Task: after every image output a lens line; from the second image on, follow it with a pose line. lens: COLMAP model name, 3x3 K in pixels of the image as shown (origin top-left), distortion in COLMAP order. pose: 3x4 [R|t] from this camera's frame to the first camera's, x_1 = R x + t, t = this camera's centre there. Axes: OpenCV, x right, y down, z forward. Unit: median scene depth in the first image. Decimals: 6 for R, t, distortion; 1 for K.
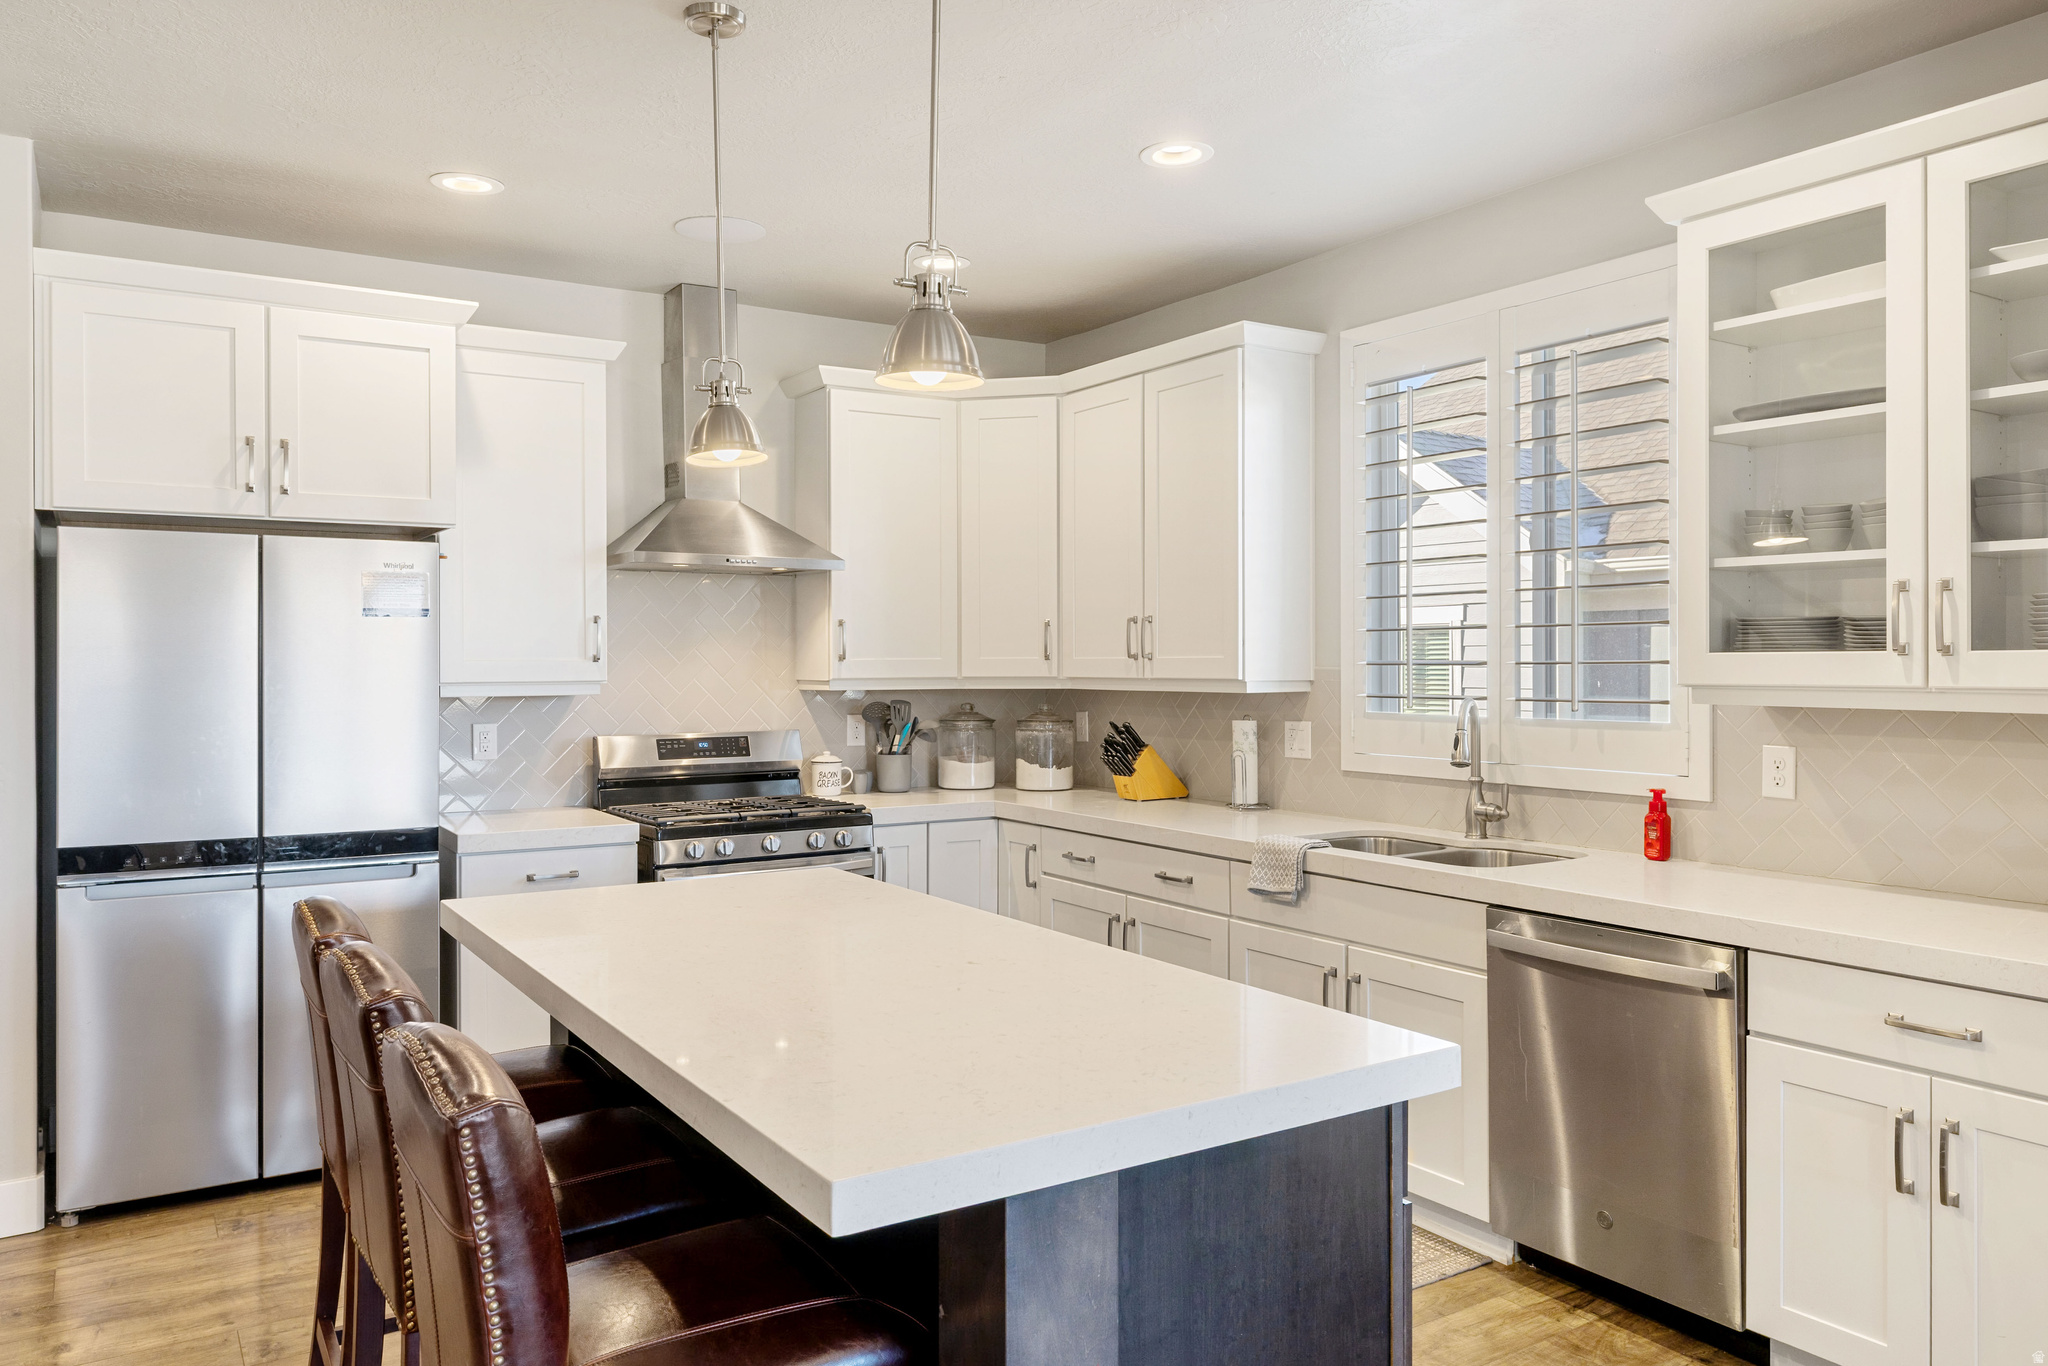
lens RADIAL K [[1443.4, 0, 1023.9], [0, 1443.4, 669.5], [0, 0, 1]] dist [-0.005566, -0.000349]
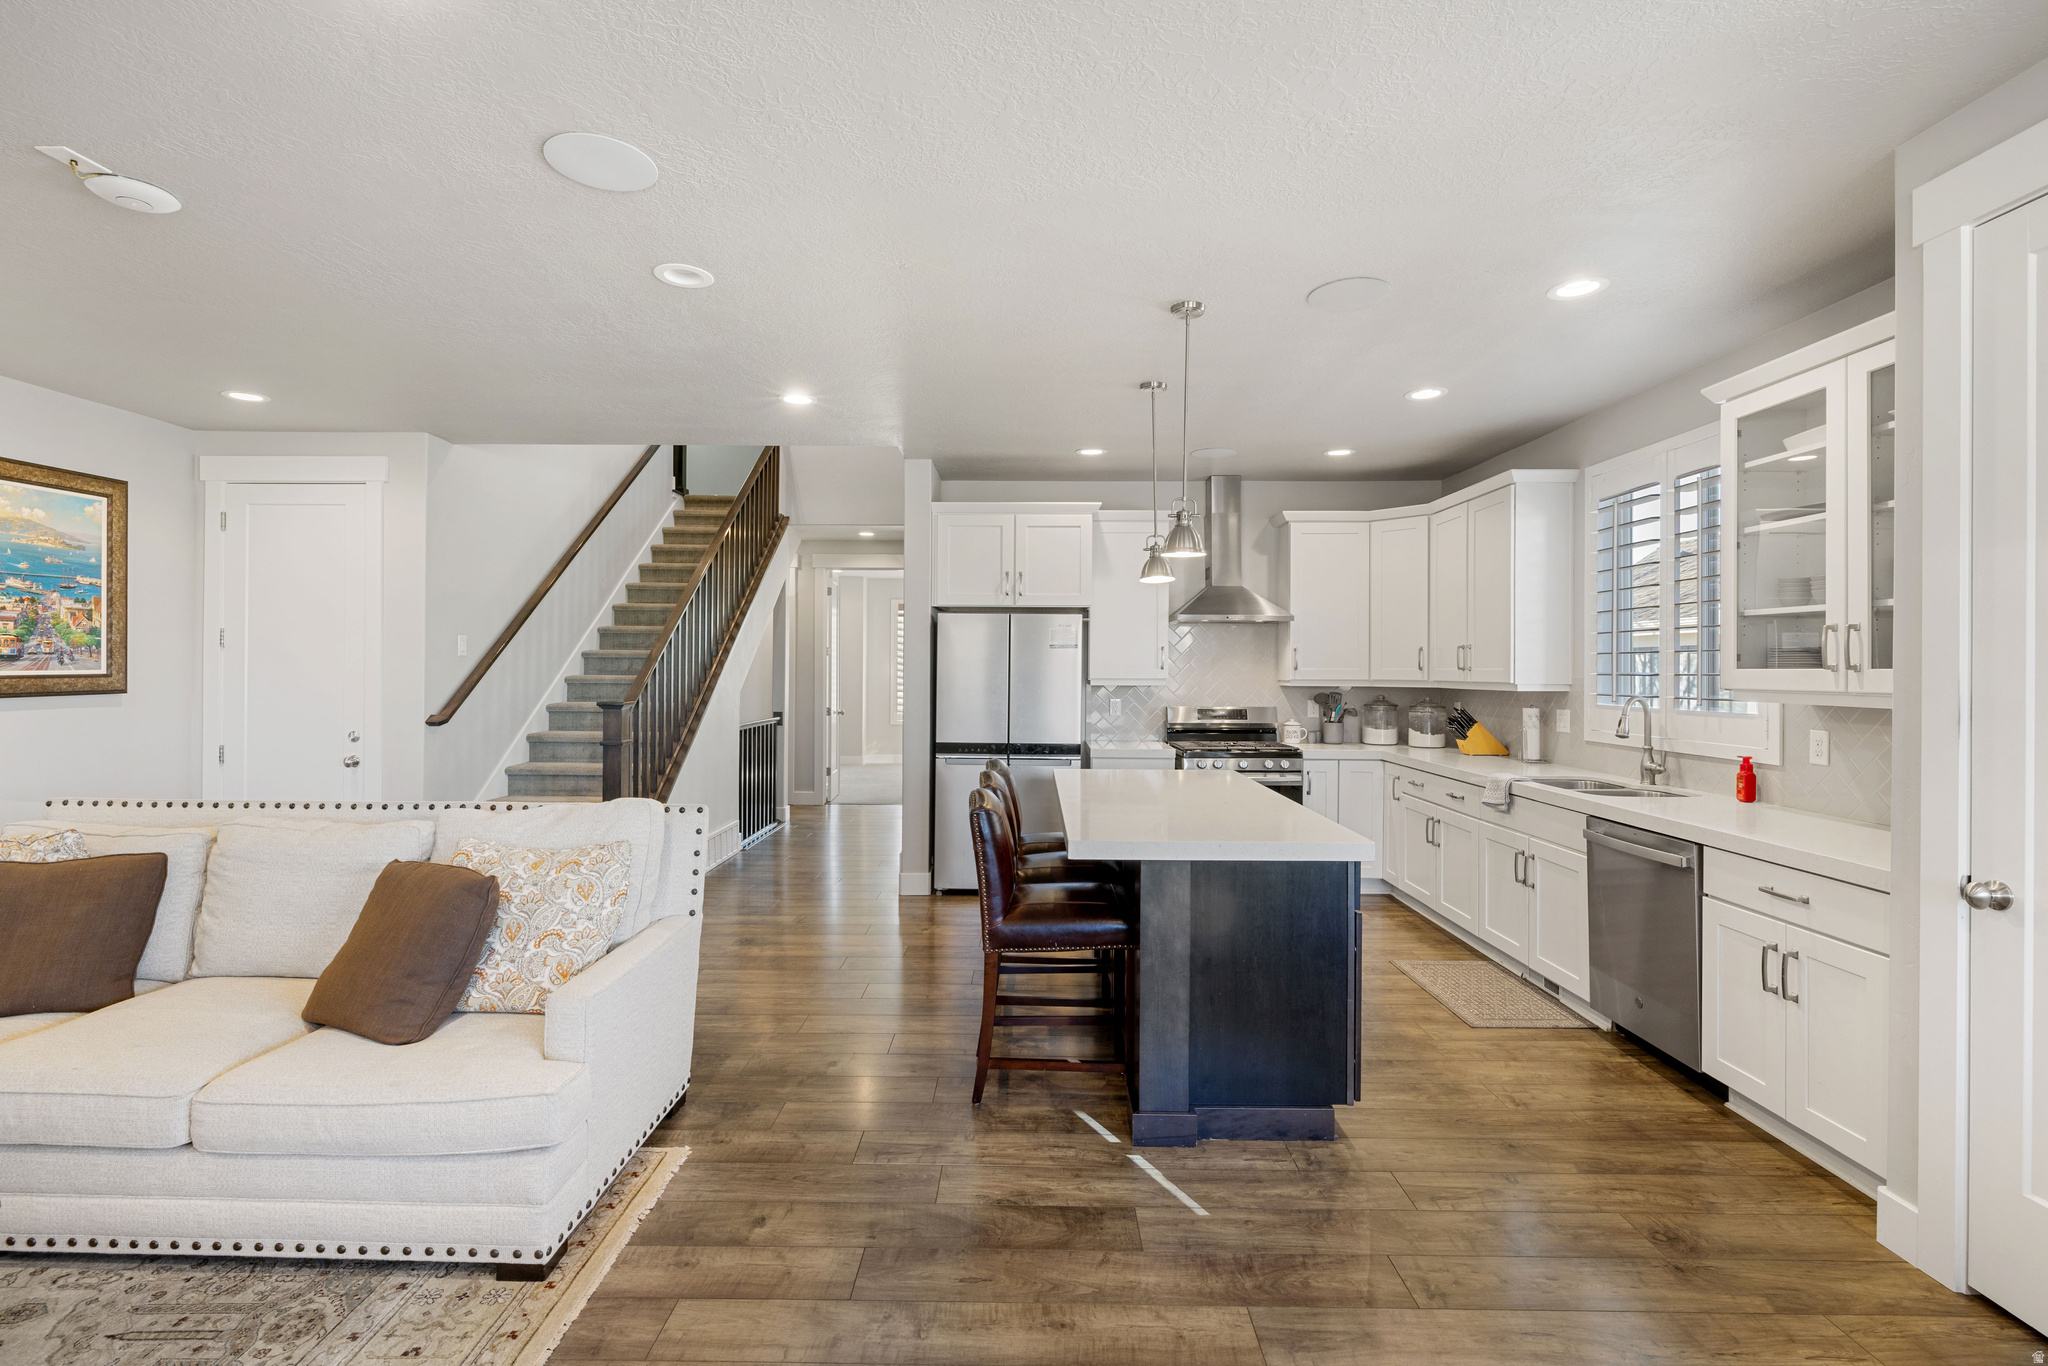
lens RADIAL K [[945.0, 0, 1020.9], [0, 945.0, 669.7], [0, 0, 1]] dist [-0.000794, -0.000040]
pose [[0.835755, 0.008419, -0.549039, 0.307104], [-0.011453, 0.999932, -0.002101, 0.000391], [0.548984, 0.008044, 0.835794, -0.254253]]
